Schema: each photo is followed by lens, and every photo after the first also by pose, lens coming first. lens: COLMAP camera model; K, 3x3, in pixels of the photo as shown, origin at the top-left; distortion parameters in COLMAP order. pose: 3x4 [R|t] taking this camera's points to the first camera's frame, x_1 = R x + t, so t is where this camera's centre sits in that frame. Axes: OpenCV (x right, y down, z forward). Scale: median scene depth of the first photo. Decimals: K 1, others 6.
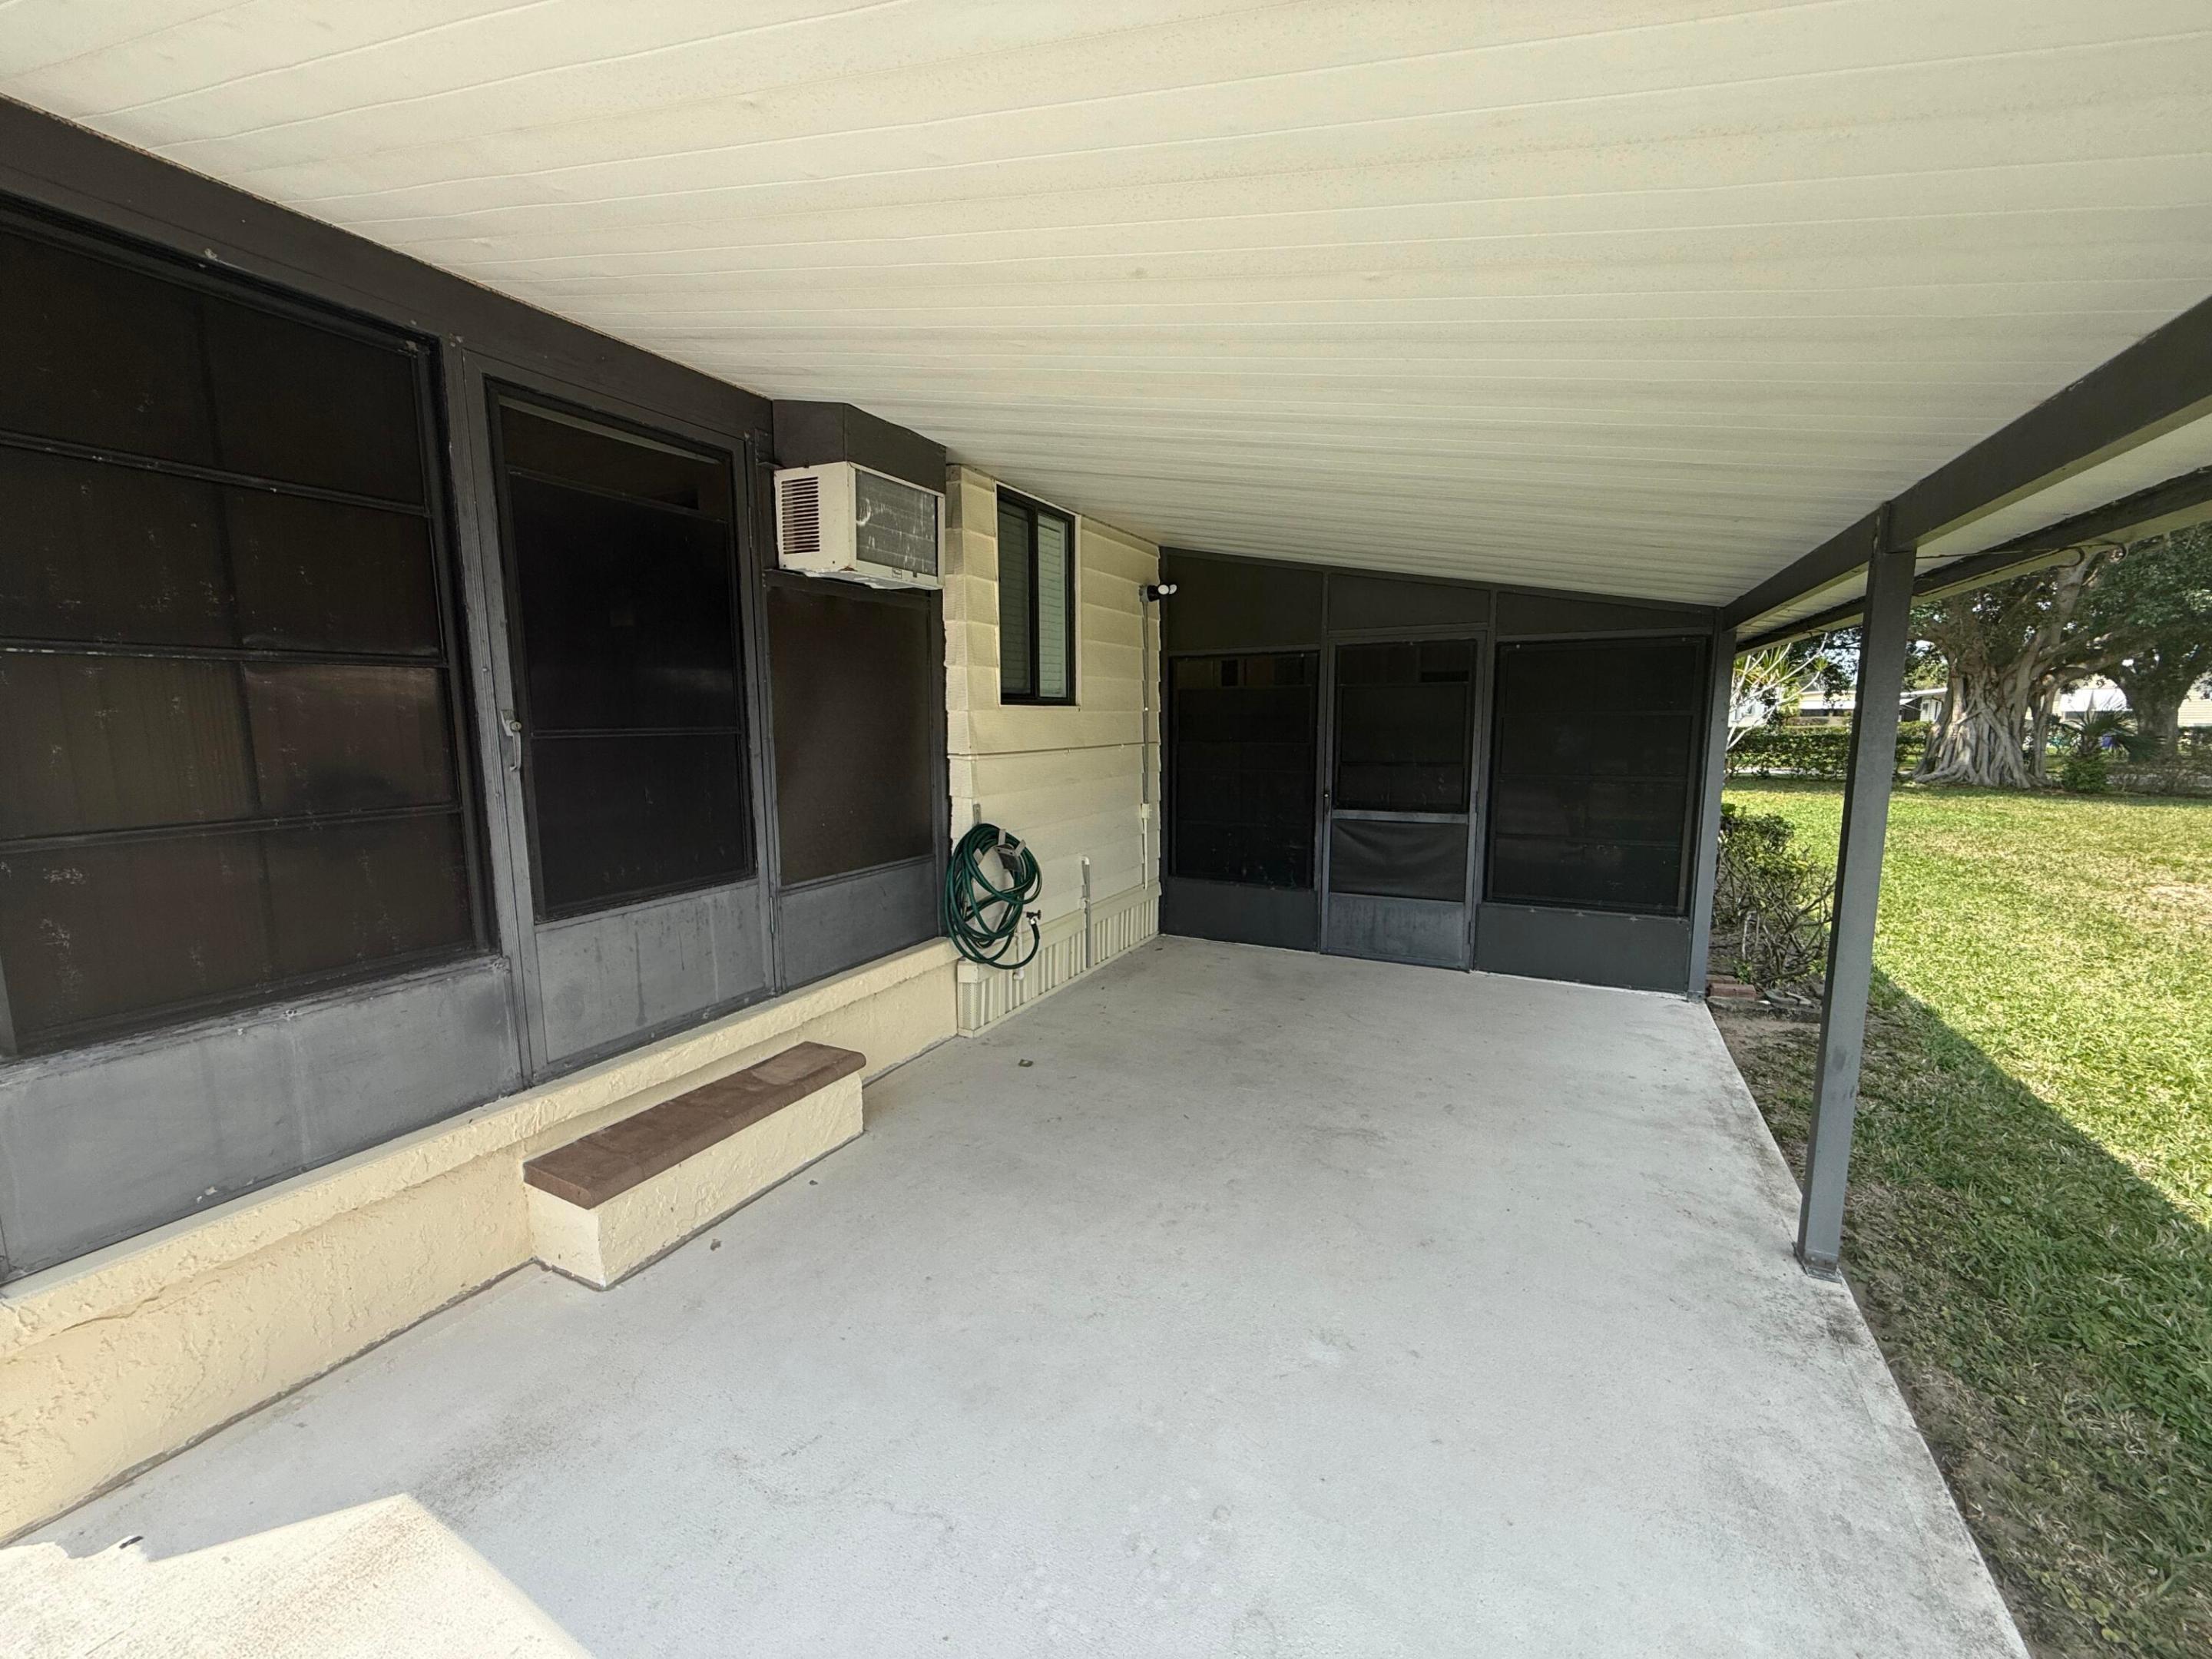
lens RADIAL K [[882.7, 0, 1106.0], [0, 882.7, 829.5], [0, 0, 1]] dist [-0.001297, 0.000190]
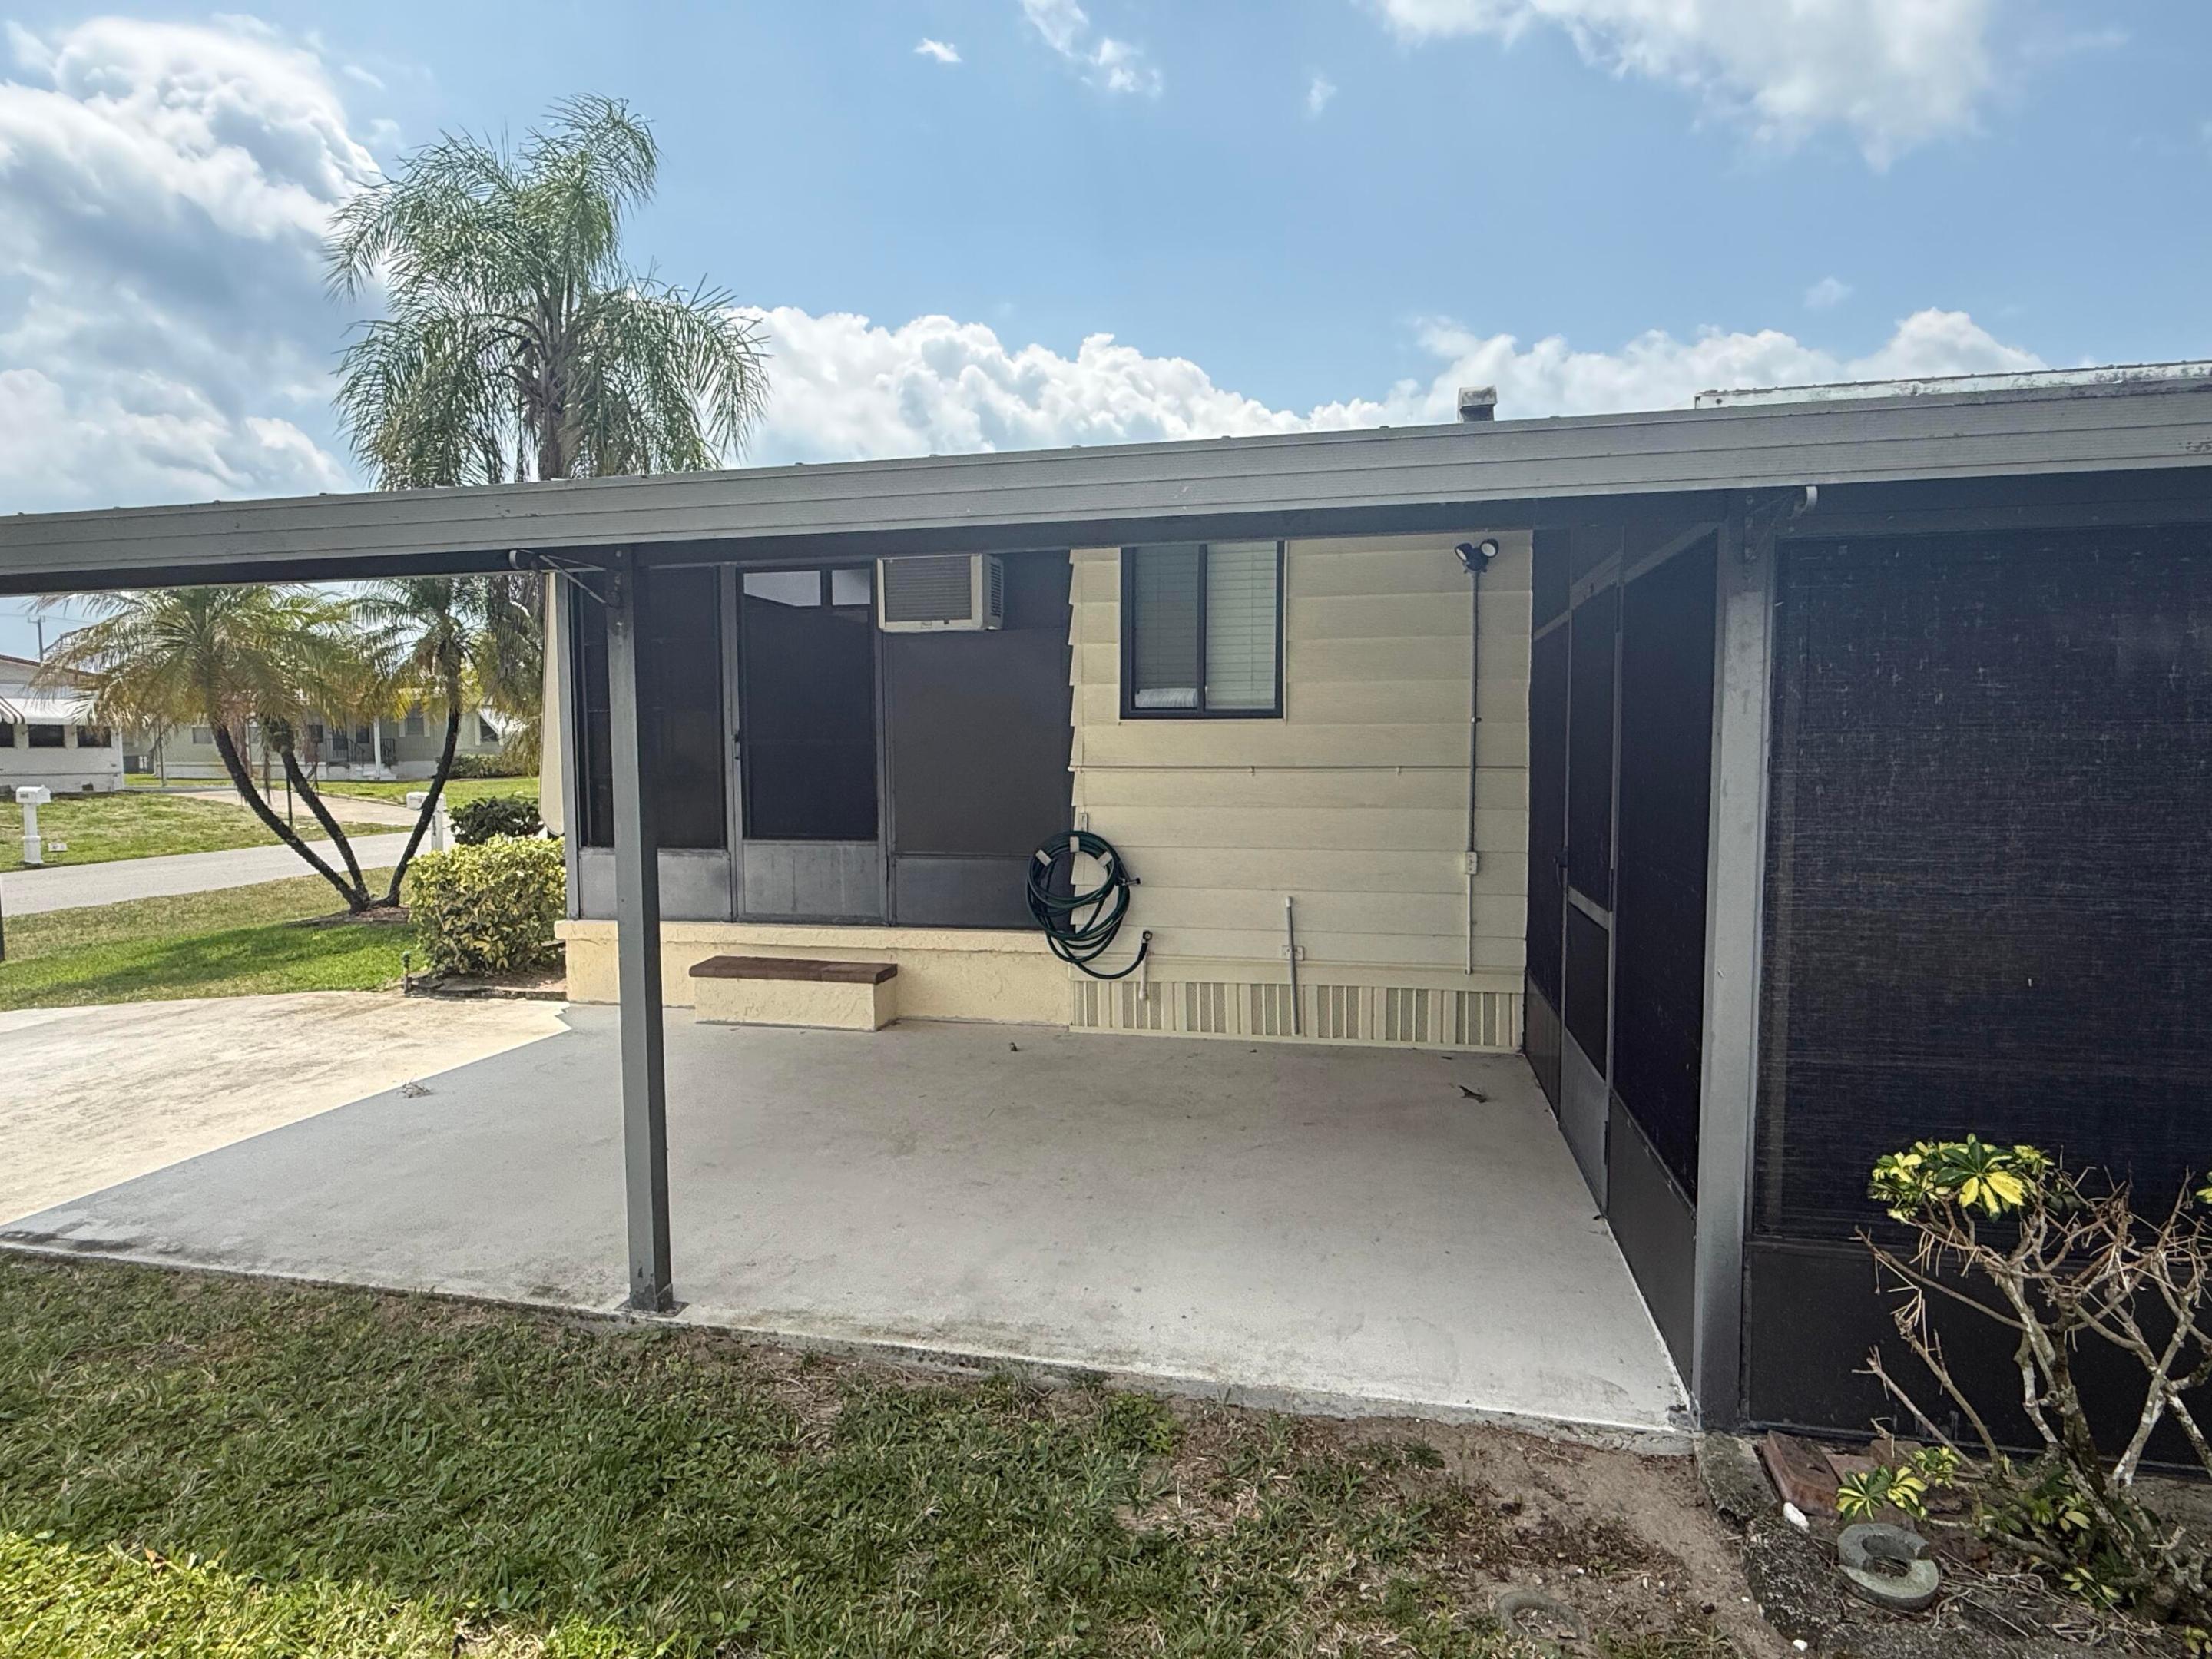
lens RADIAL K [[1211.1, 0, 1106.0], [0, 1211.1, 829.5], [0, 0, 1]] dist [-0.001530, -0.000527]
pose [[0.254674, 0.078873, -0.963805, 1.627190], [-0.118119, 0.991742, 0.049948, -0.109391], [0.959786, 0.101124, 0.261888, 0.814105]]
